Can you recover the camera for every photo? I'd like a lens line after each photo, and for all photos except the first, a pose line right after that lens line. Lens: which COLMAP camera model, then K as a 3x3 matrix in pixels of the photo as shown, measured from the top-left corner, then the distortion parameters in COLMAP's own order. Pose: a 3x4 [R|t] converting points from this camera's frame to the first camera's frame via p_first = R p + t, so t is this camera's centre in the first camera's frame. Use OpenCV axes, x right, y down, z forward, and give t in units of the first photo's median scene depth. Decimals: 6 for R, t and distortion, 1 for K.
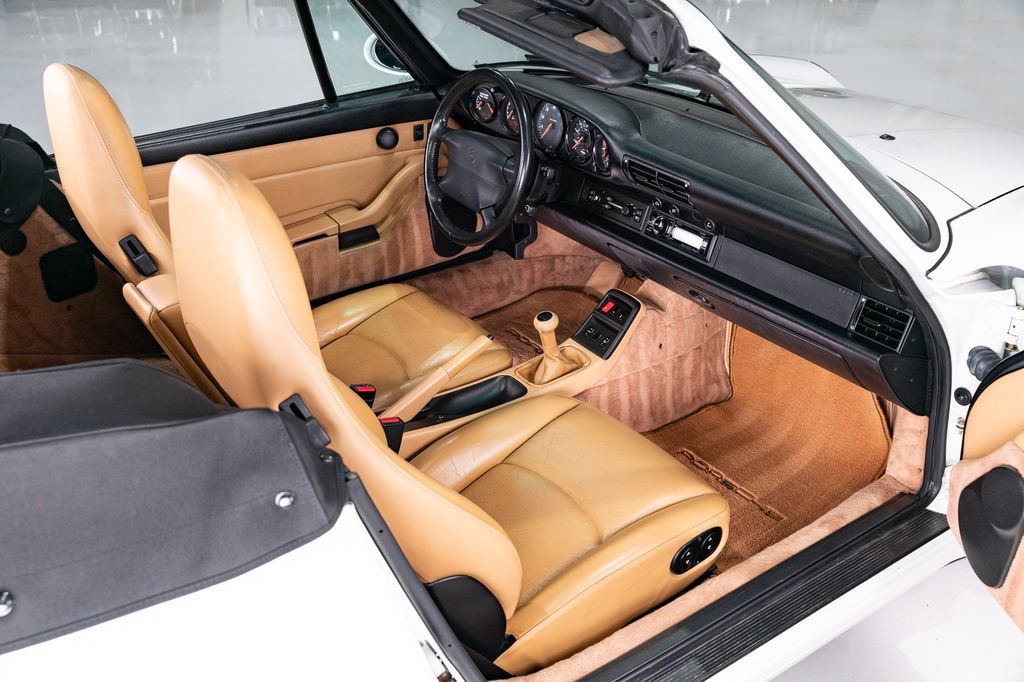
lens RADIAL K [[988.2, 0, 510.5], [0, 988.2, 341.6], [0, 0, 1]] dist [0.001099, 0.000000]
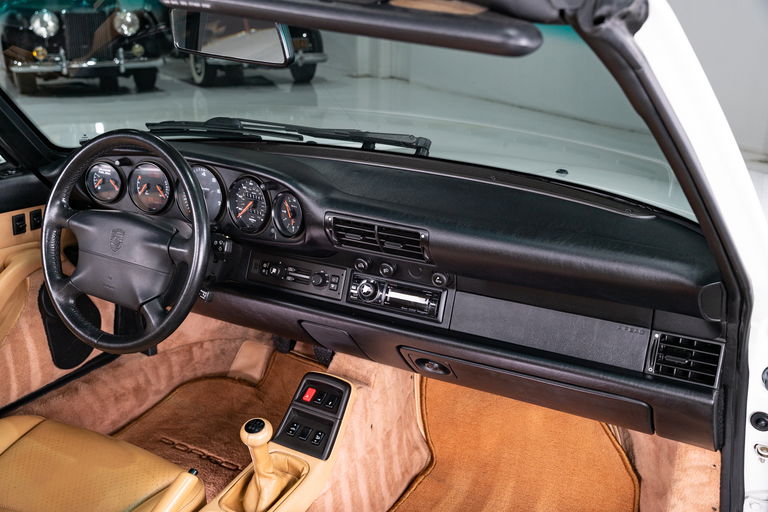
lens RADIAL K [[741.1, 0, 386.1], [0, 741.1, 256.3], [0, 0, 1]] dist [0.001099, 0.000000]
pose [[0.894899, -0.125778, 0.428176, -0.097558], [0.195530, 0.972973, -0.122850, -0.058690], [-0.401152, 0.193660, 0.895306, 0.379460]]
